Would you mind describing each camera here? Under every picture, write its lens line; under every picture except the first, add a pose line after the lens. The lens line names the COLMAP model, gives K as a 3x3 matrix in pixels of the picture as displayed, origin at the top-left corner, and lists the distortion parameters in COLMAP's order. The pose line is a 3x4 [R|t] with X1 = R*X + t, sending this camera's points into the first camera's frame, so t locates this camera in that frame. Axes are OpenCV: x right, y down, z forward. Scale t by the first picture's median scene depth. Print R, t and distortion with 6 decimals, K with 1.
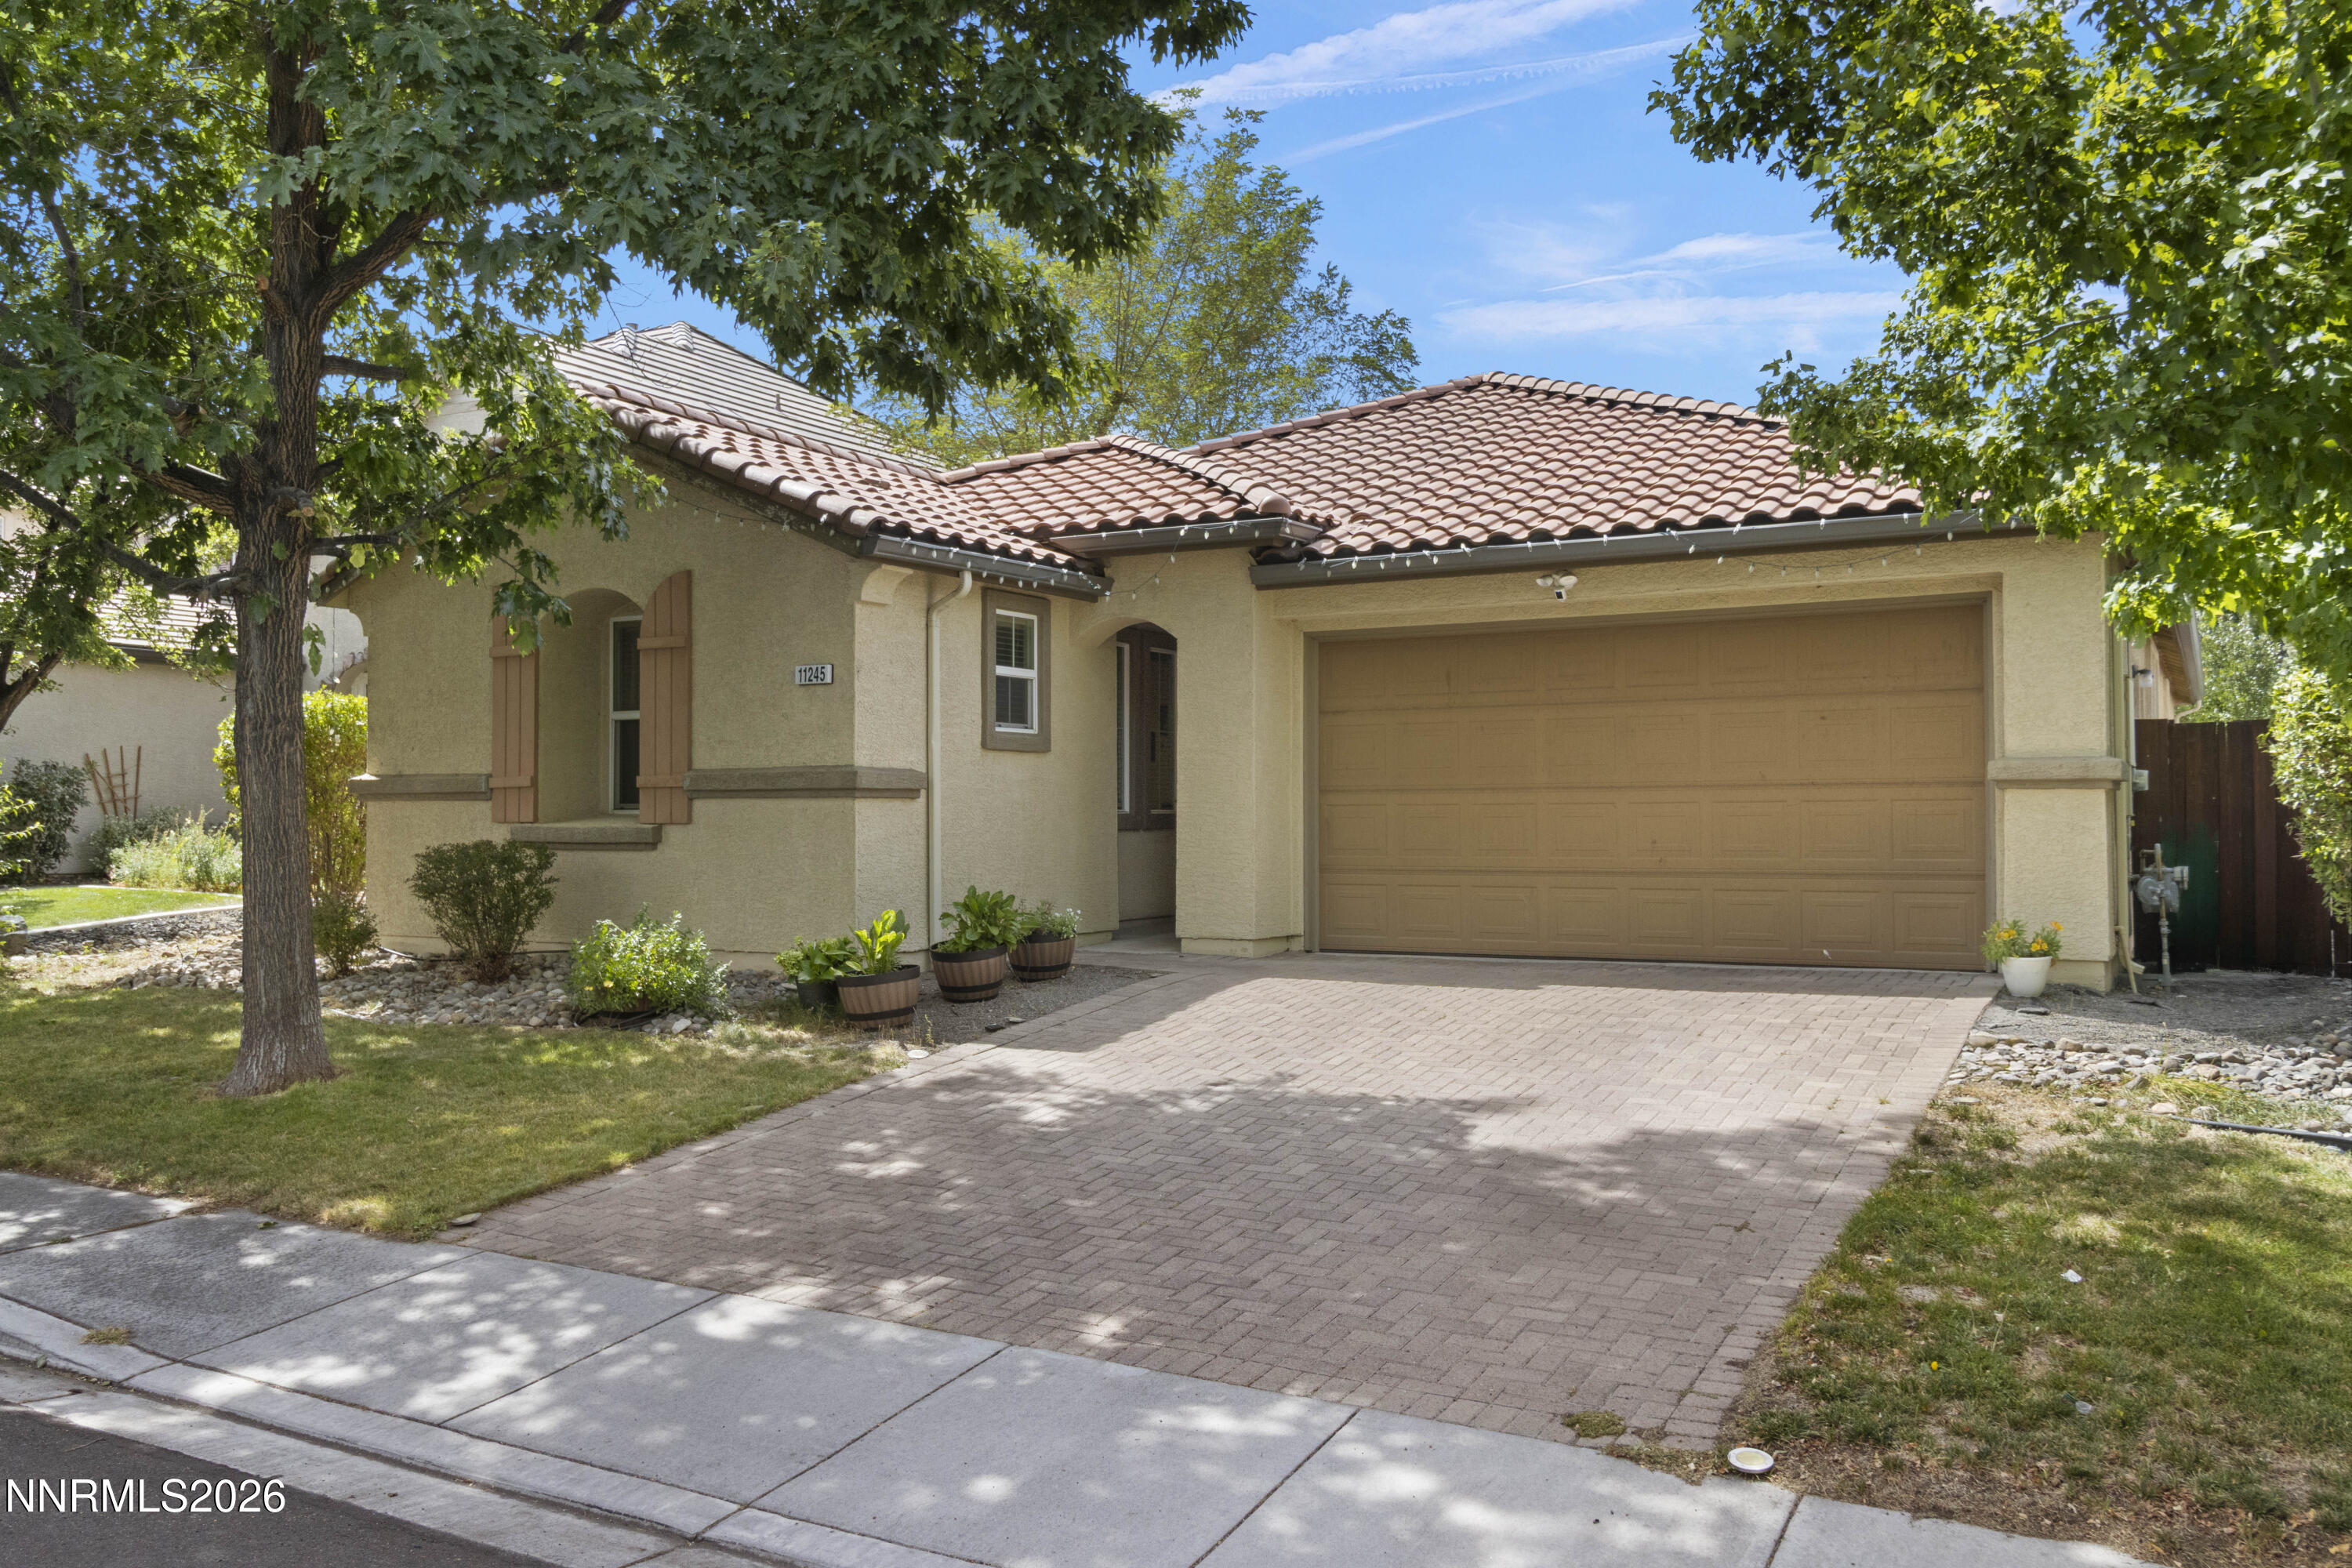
lens RADIAL K [[1818.1, 0, 1176.0], [0, 1818.1, 784.0], [0, 0, 1]] dist [0.028592, -0.056833]
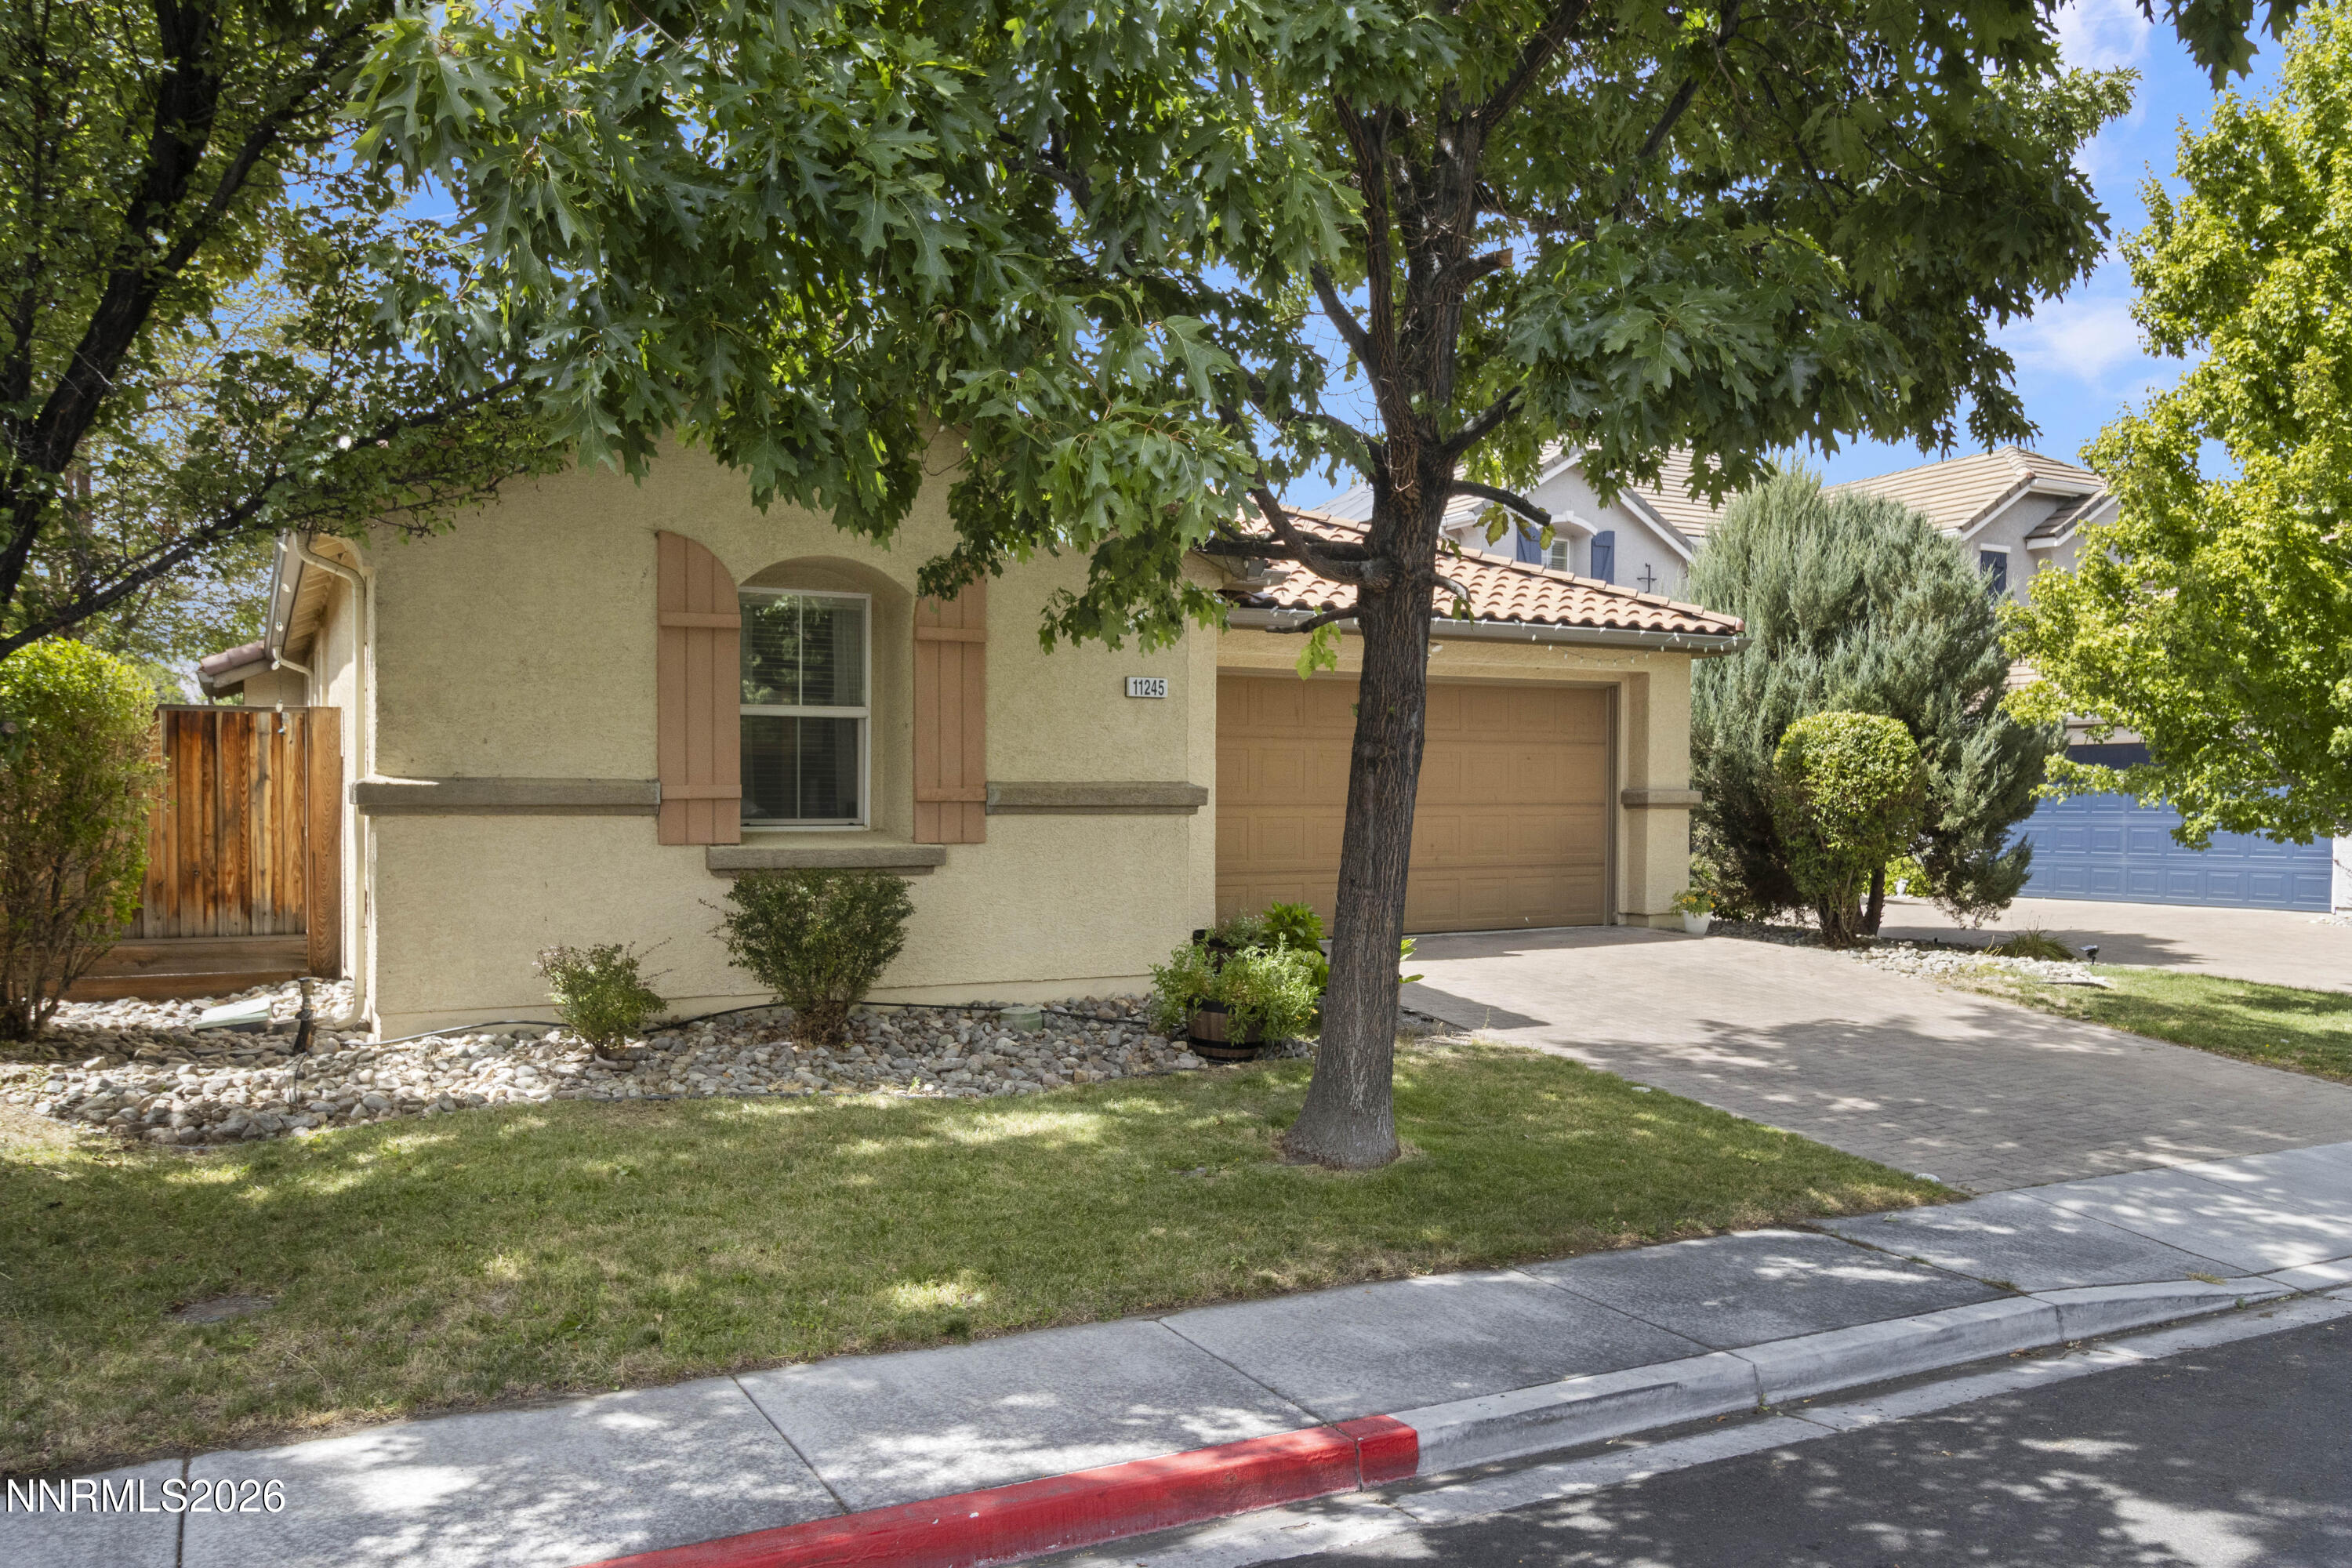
lens RADIAL K [[1758.5, 0, 1176.0], [0, 1758.5, 784.0], [0, 0, 1]] dist [0.004568, -0.000944]
pose [[0.541007, 0.012673, 0.840923, -0.978161], [-0.015409, 0.999868, -0.005156, -0.003899], [-0.840877, -0.010168, 0.541130, 0.476625]]
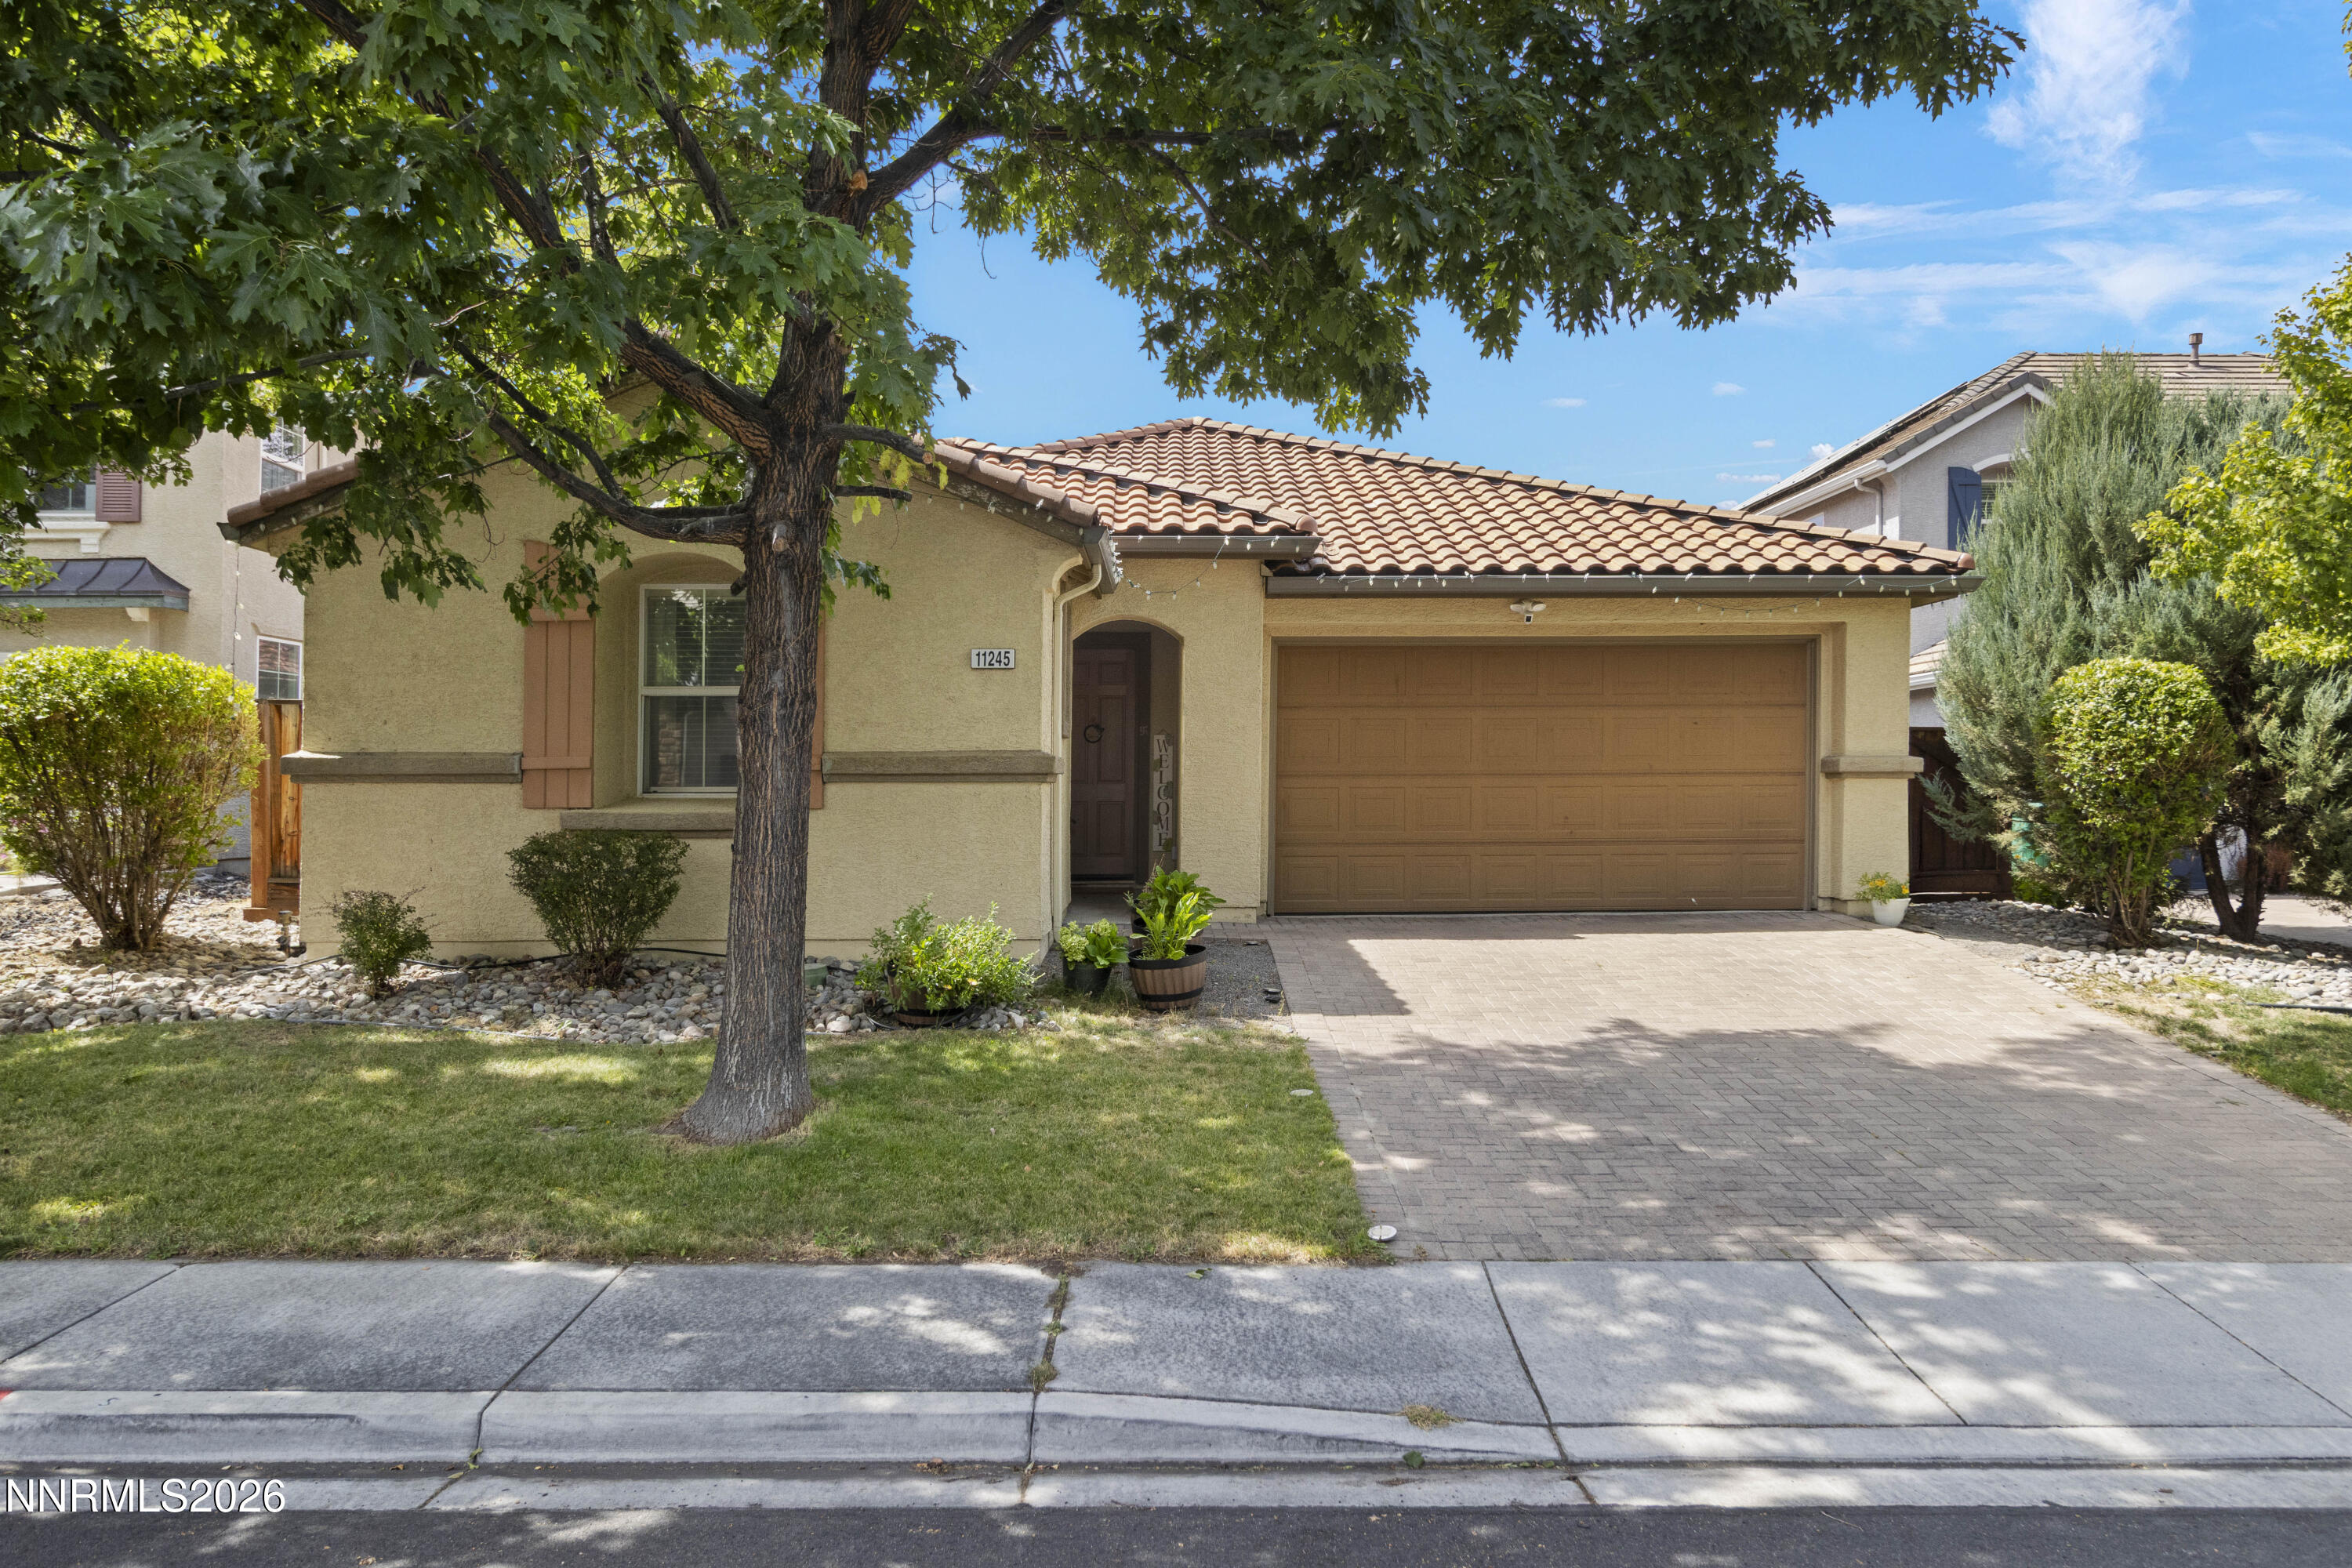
lens RADIAL K [[1547.2, 0, 1176.0], [0, 1547.2, 784.0], [0, 0, 1]] dist [-0.000300, 0.001893]
pose [[0.867045, 0.001005, 0.498228, -0.532096], [-0.008206, 0.999891, 0.012264, -0.002714], [-0.498162, -0.014722, 0.866959, 0.214382]]
